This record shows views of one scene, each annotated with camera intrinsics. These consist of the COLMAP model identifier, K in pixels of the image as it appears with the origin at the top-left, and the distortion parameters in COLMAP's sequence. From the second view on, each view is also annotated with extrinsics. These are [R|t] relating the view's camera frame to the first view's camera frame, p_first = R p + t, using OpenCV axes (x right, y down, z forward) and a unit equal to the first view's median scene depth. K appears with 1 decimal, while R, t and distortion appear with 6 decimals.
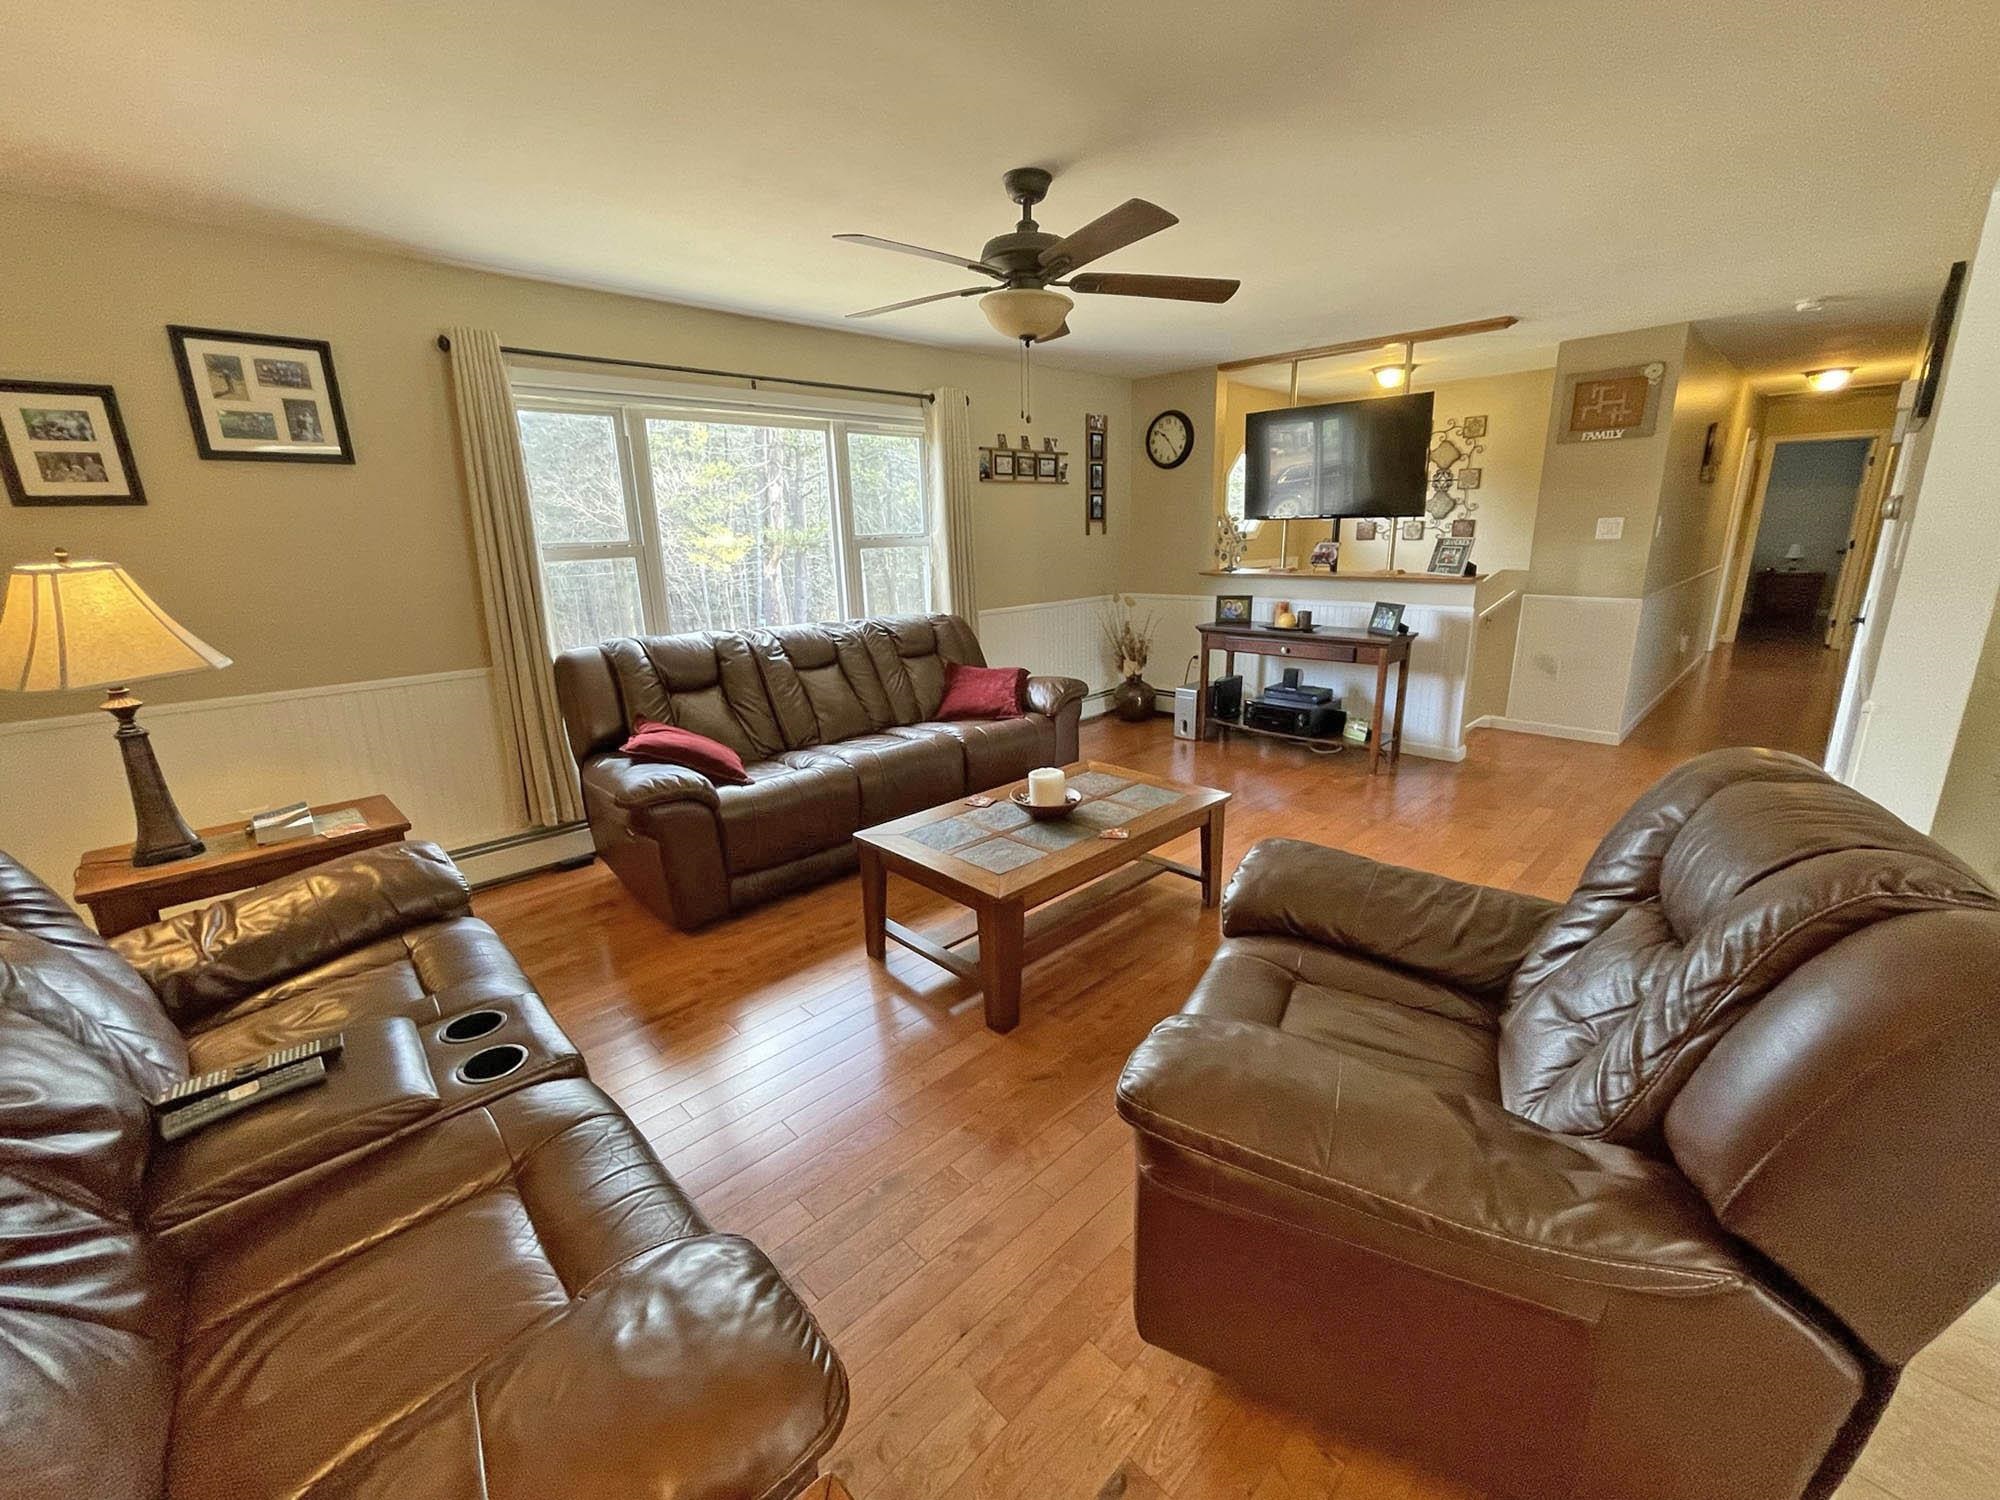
lens RADIAL K [[807.3, 0, 997.4], [0, 807.3, 744.4], [0, 0, 1]] dist [-0.007543, 0.000430]
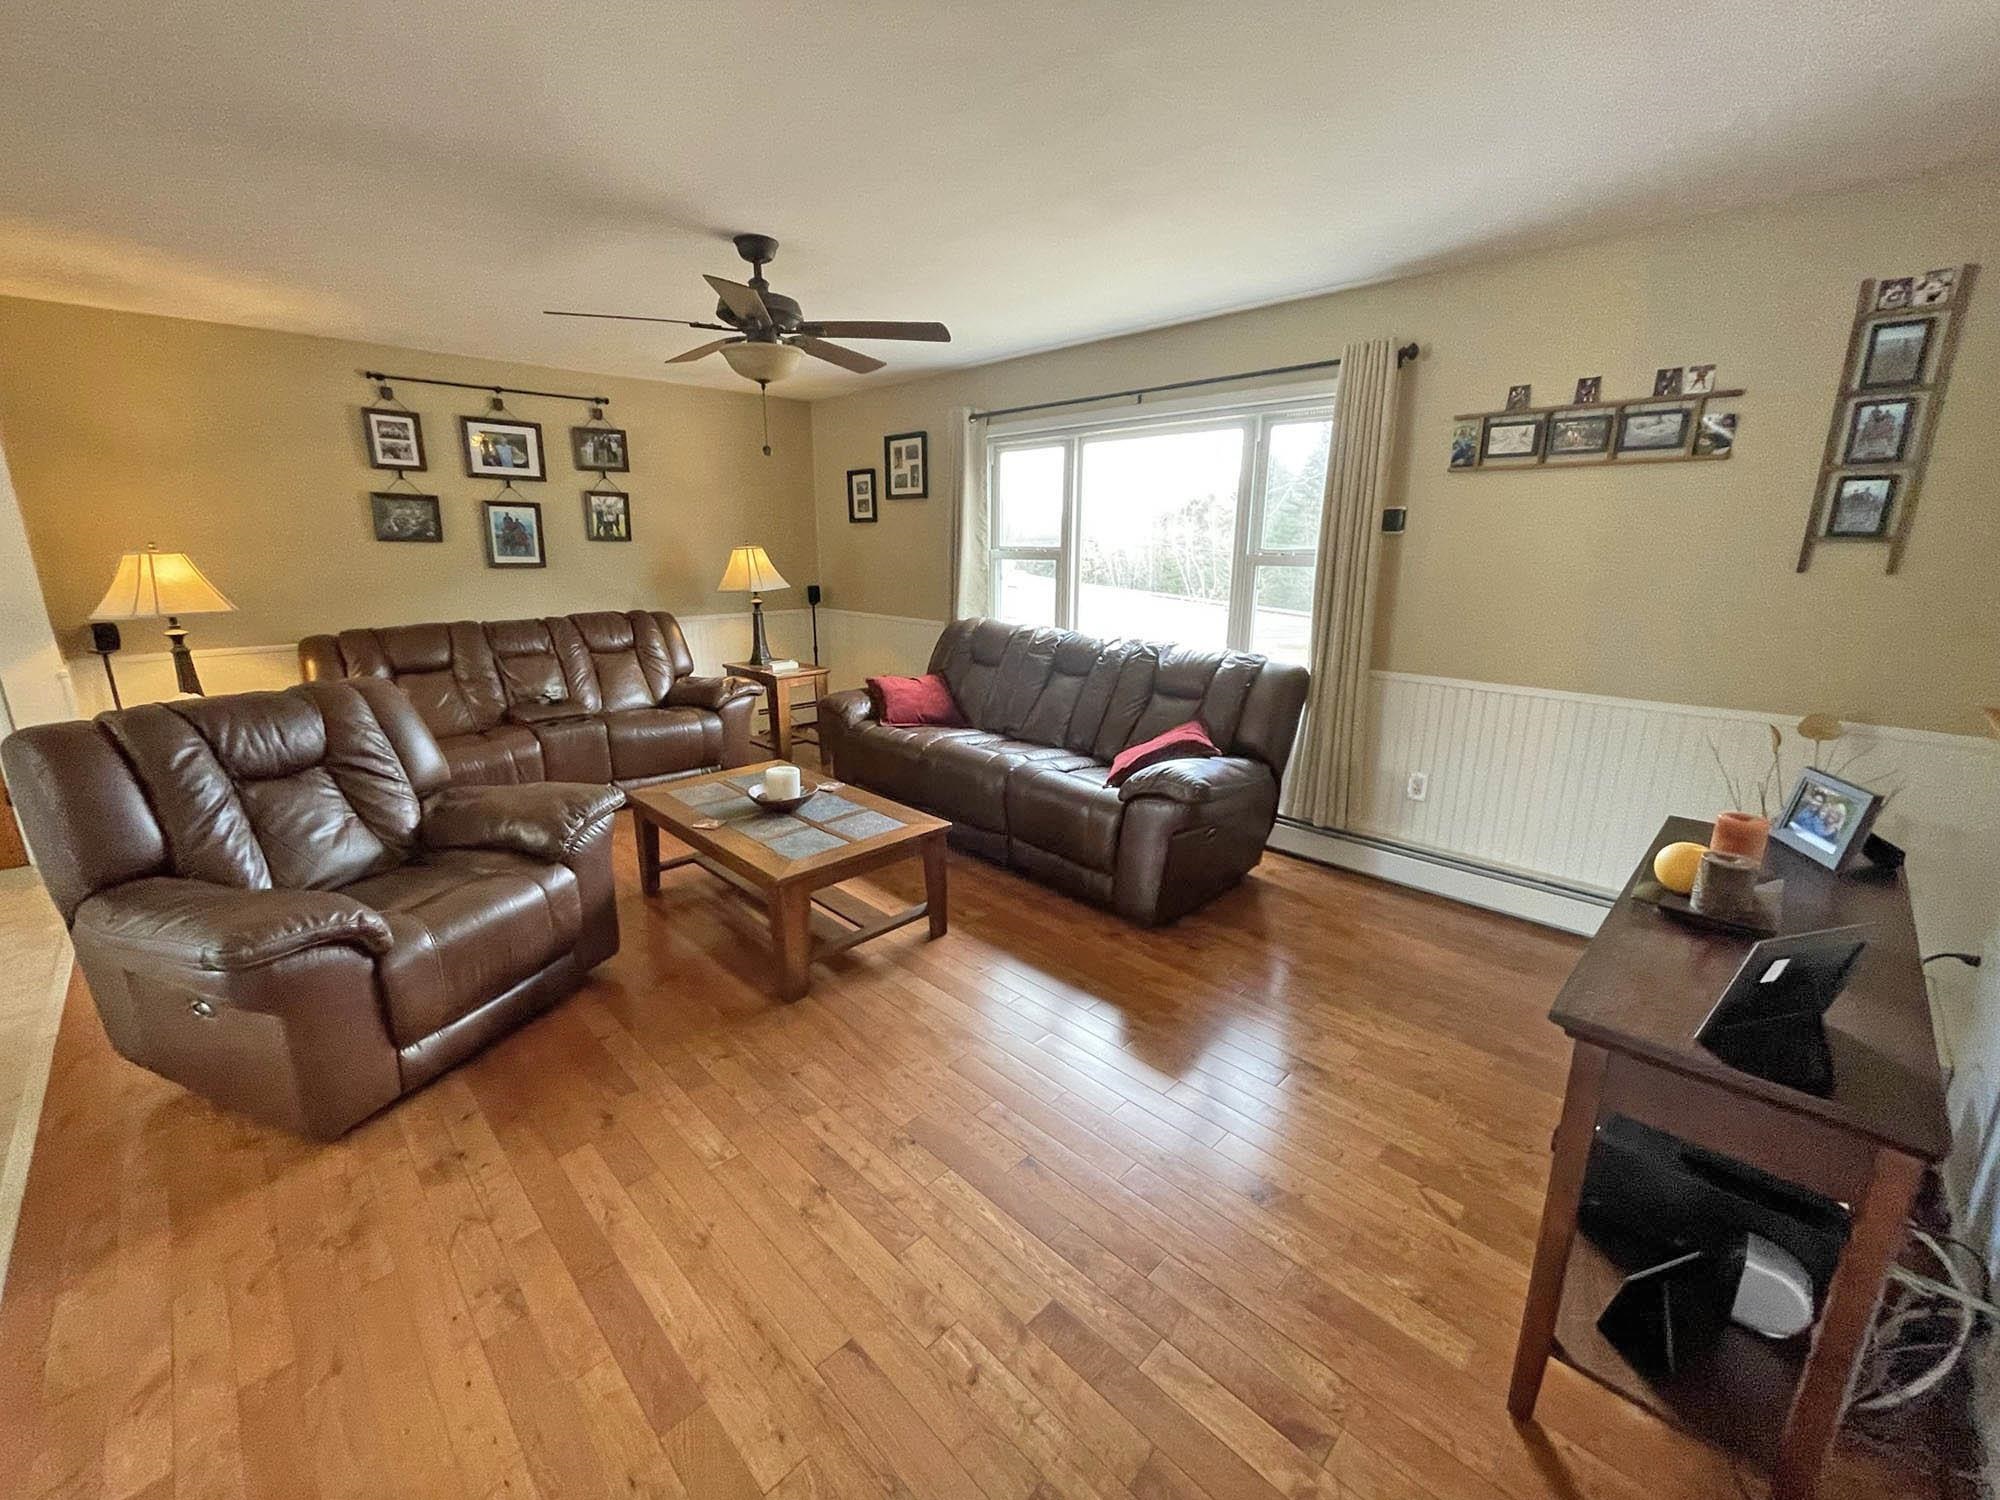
lens RADIAL K [[807.3, 0, 997.4], [0, 807.3, 744.4], [0, 0, 1]] dist [-0.007543, 0.000430]
pose [[0.010842, 0.271241, -0.962450, 0.701235], [-0.260432, 0.930055, 0.259177, -0.226089], [0.965431, 0.247842, 0.080724, 0.748649]]
